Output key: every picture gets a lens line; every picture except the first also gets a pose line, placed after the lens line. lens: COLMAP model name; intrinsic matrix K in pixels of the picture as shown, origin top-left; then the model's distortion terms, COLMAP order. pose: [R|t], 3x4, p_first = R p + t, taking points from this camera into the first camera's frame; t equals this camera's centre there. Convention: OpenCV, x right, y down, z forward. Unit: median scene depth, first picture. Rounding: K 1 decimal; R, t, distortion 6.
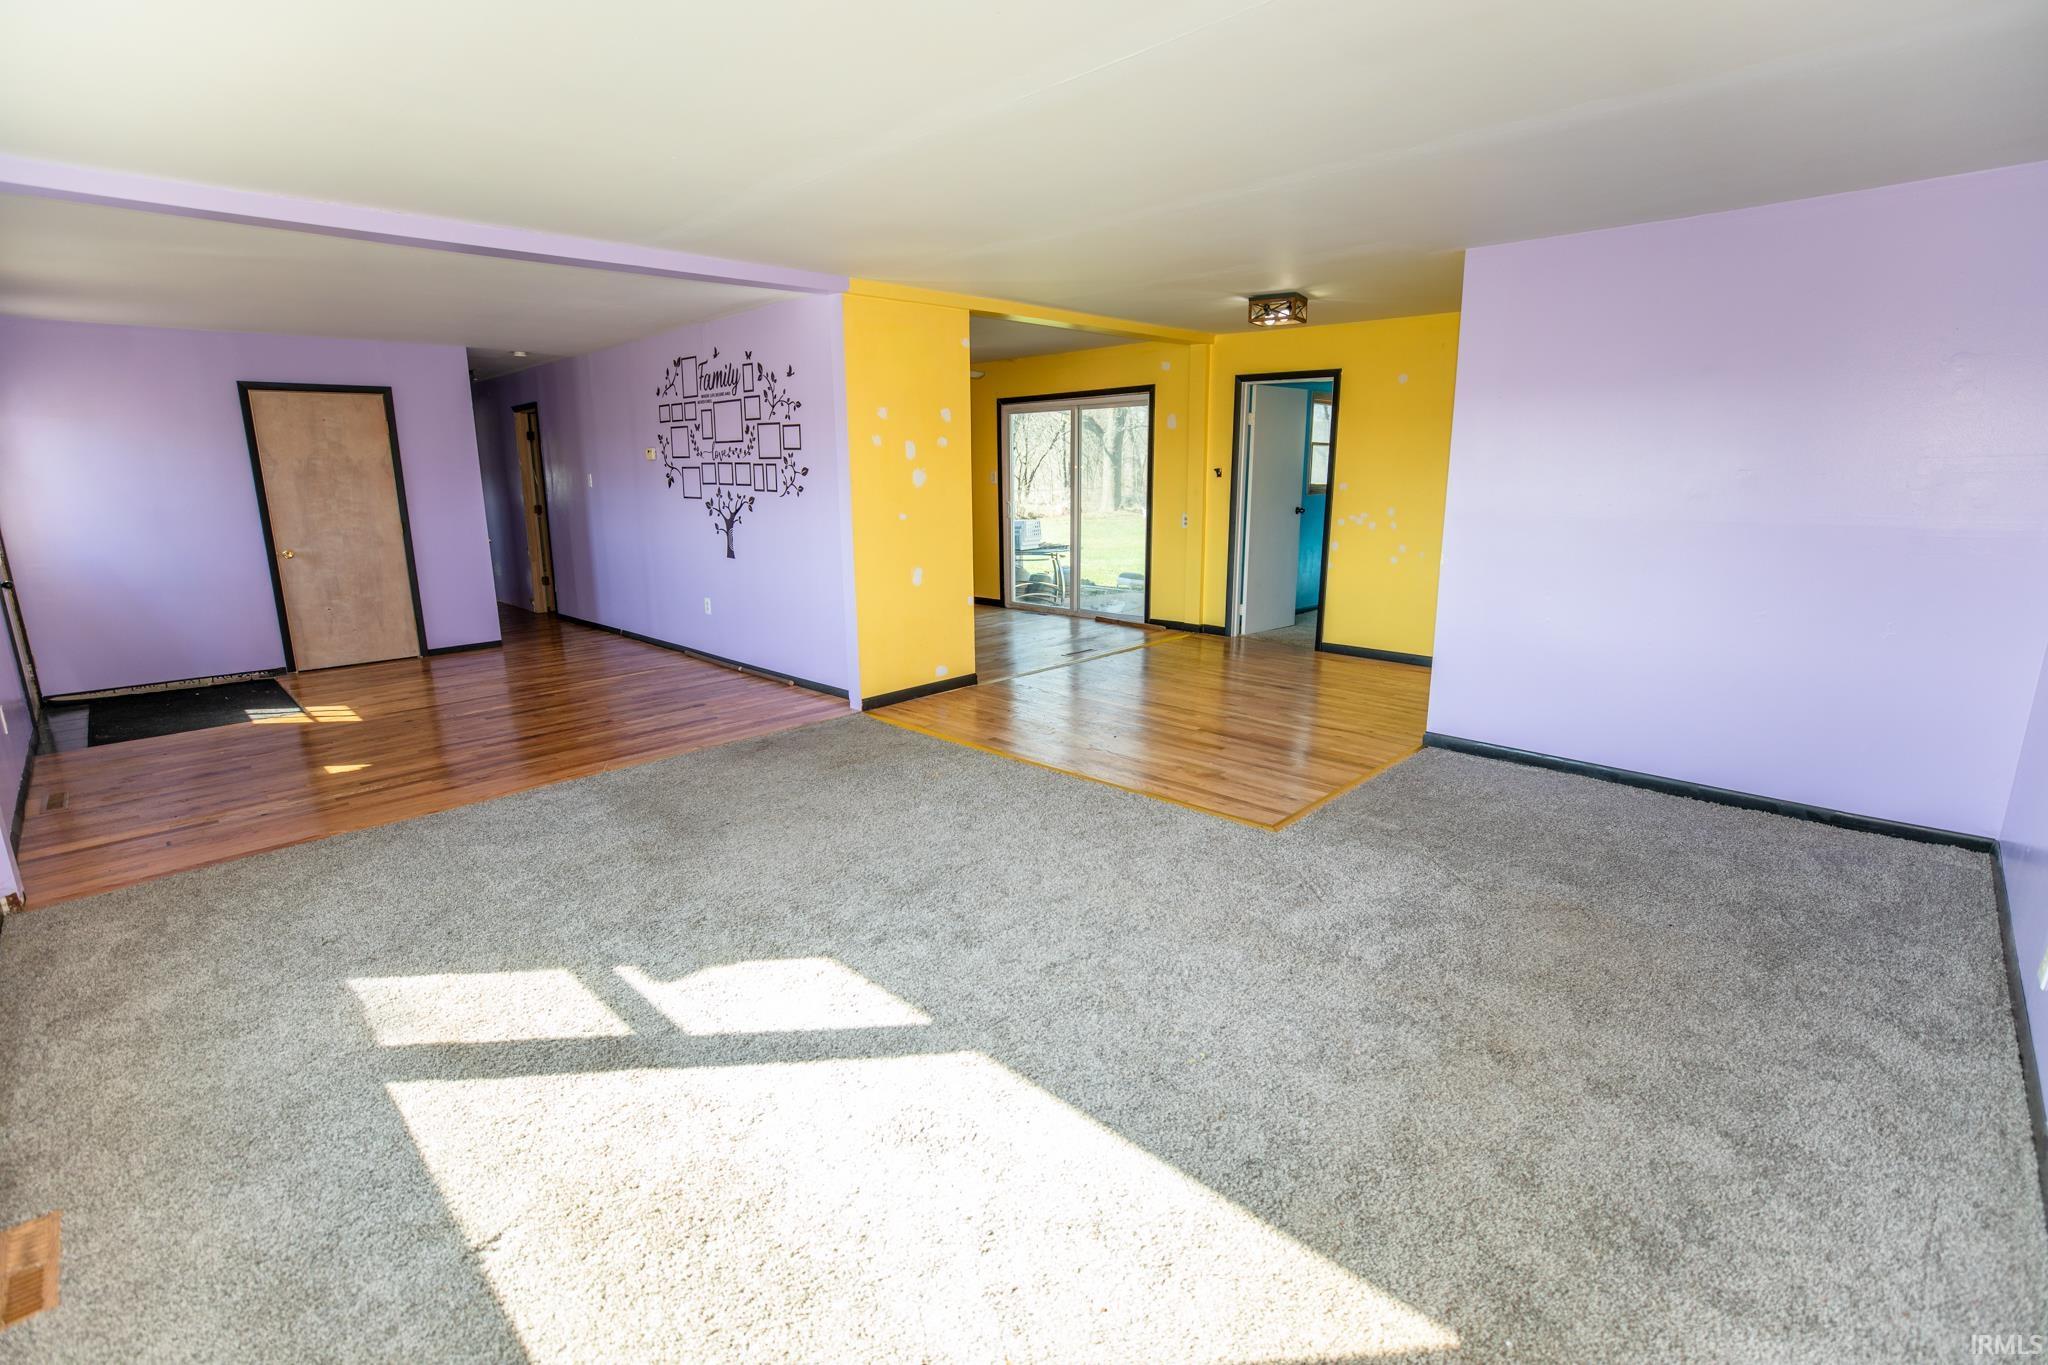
lens RADIAL K [[937.9, 0, 1020.5], [0, 937.9, 685.2], [0, 0, 1]] dist [-0.032303, 0.005504]
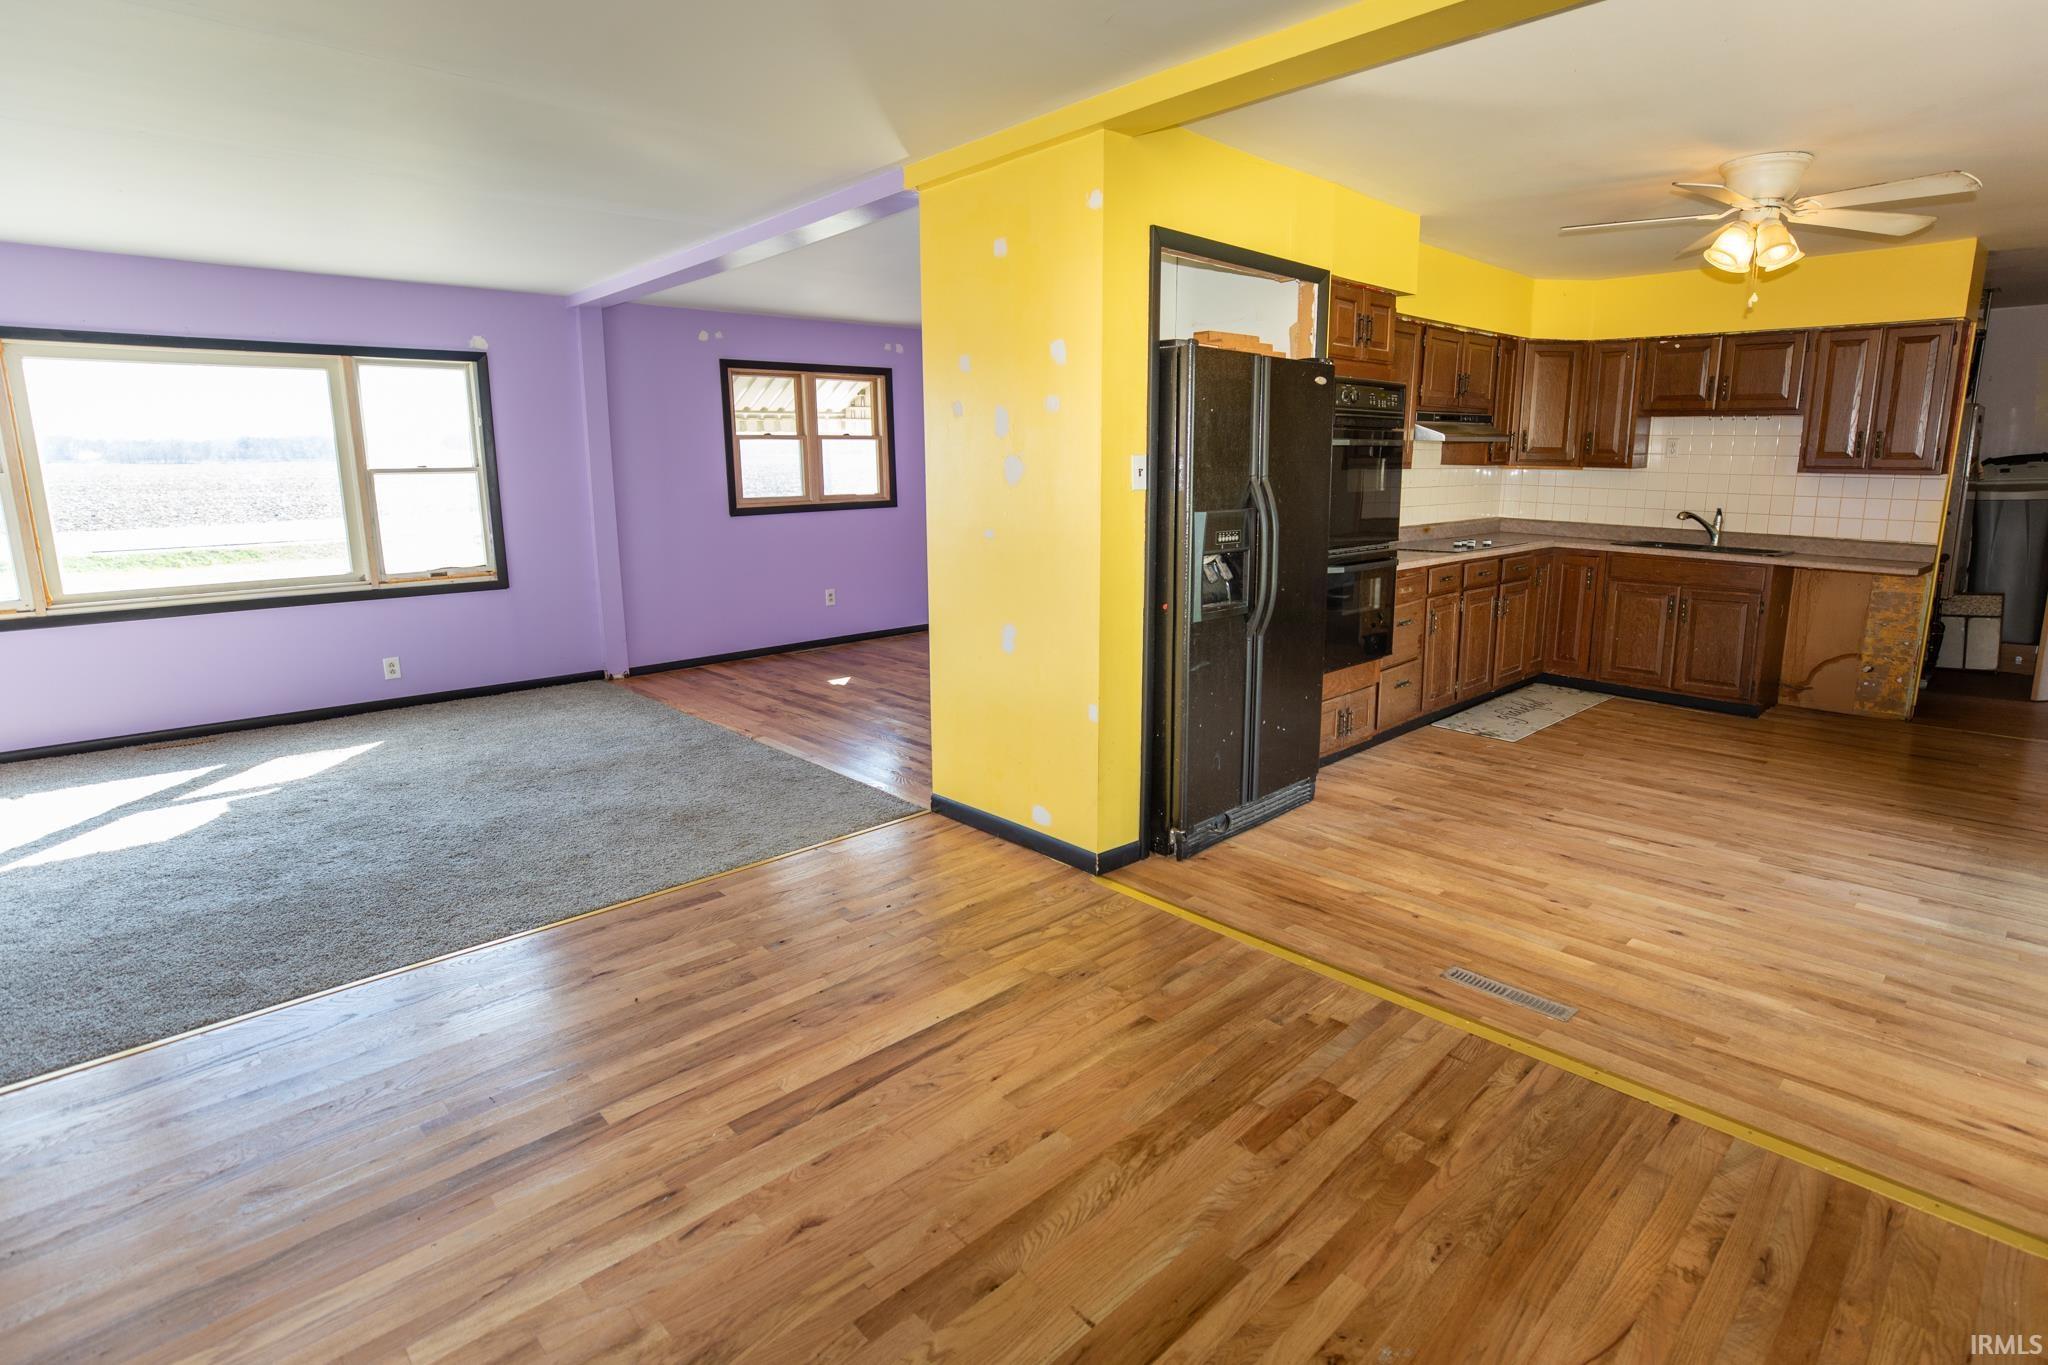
lens RADIAL K [[1002.2, 0, 1052.3], [0, 1002.2, 646.5], [0, 0, 1]] dist [-0.043030, 0.010121]
pose [[-0.027257, 0.195761, -0.980273, 0.470100], [-0.217335, 0.956019, 0.196960, -0.225920], [0.975716, 0.218416, 0.016488, 0.960097]]
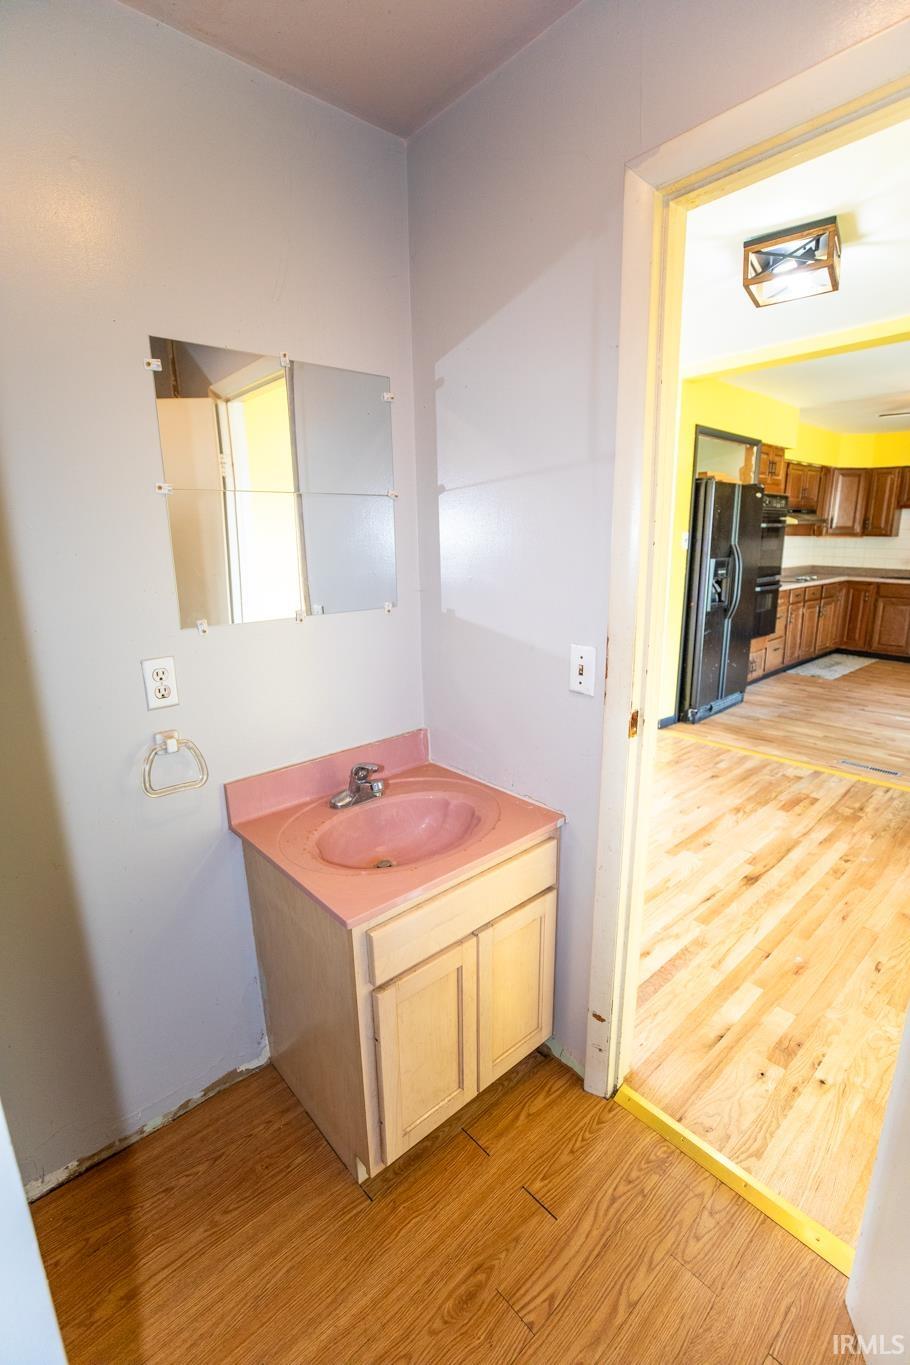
lens RADIAL K [[625.1, 0, 447.3], [0, 625.1, 684.8], [0, 0, 1]] dist [-0.032303, 0.005504]
pose [[-0.064899, 0.245070, -0.967331, 0.672916], [-0.207212, 0.944935, 0.253298, -0.187546], [0.976141, 0.216881, -0.010544, 0.771950]]
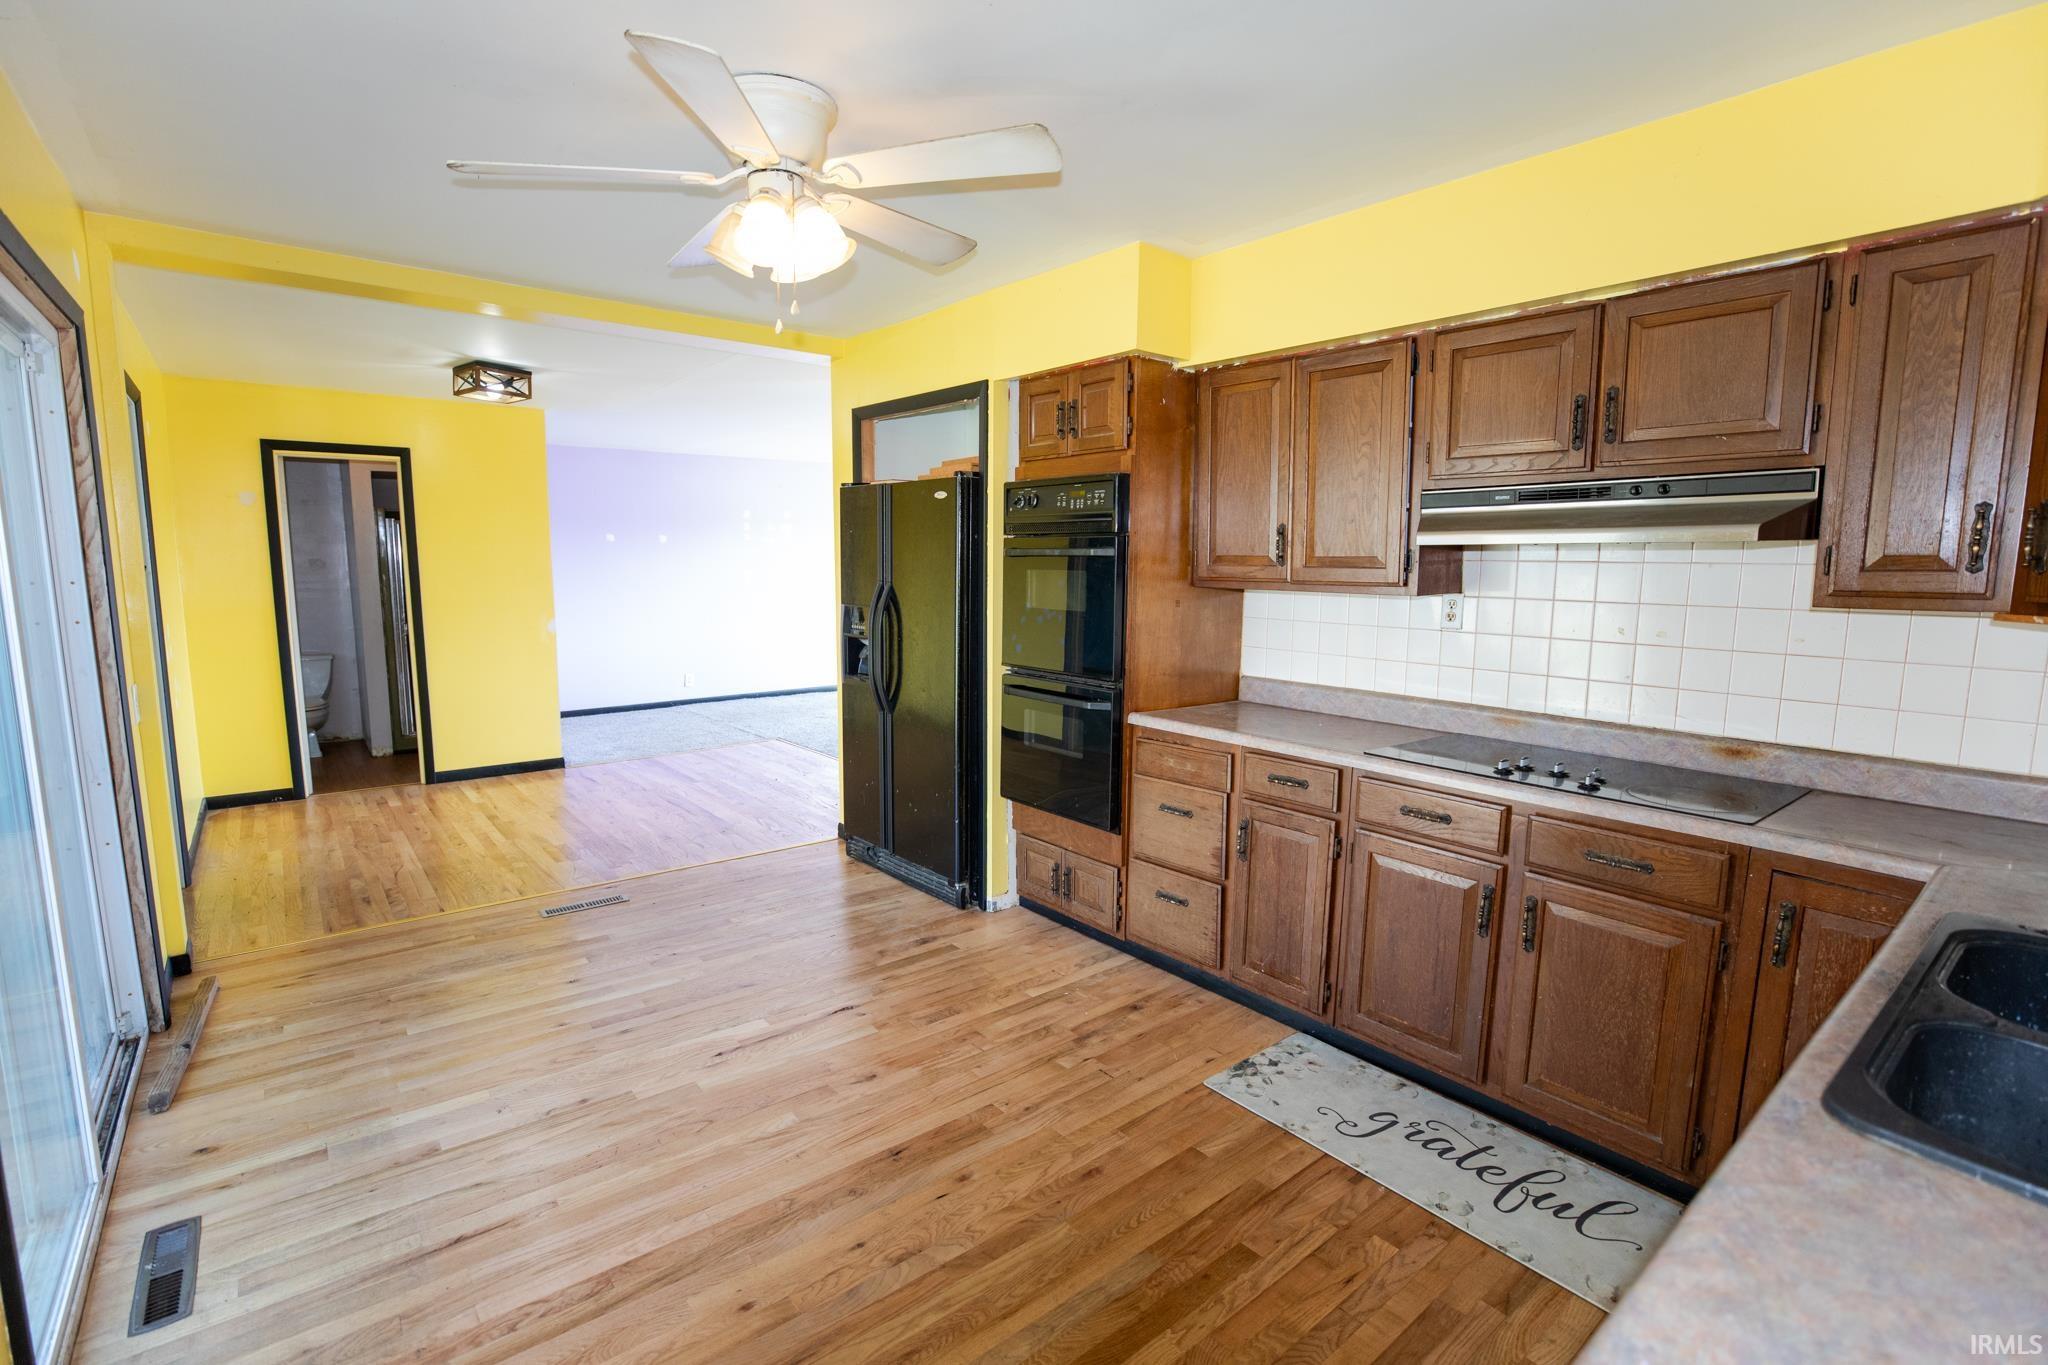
lens RADIAL K [[937.9, 0, 1034.9], [0, 937.9, 681.0], [0, 0, 1]] dist [-0.032303, 0.005504]
pose [[-0.995650, -0.009245, 0.092713, -0.281400], [0.023343, 0.938578, 0.344277, -0.391010], [-0.090201, 0.344944, -0.934279, 1.694864]]
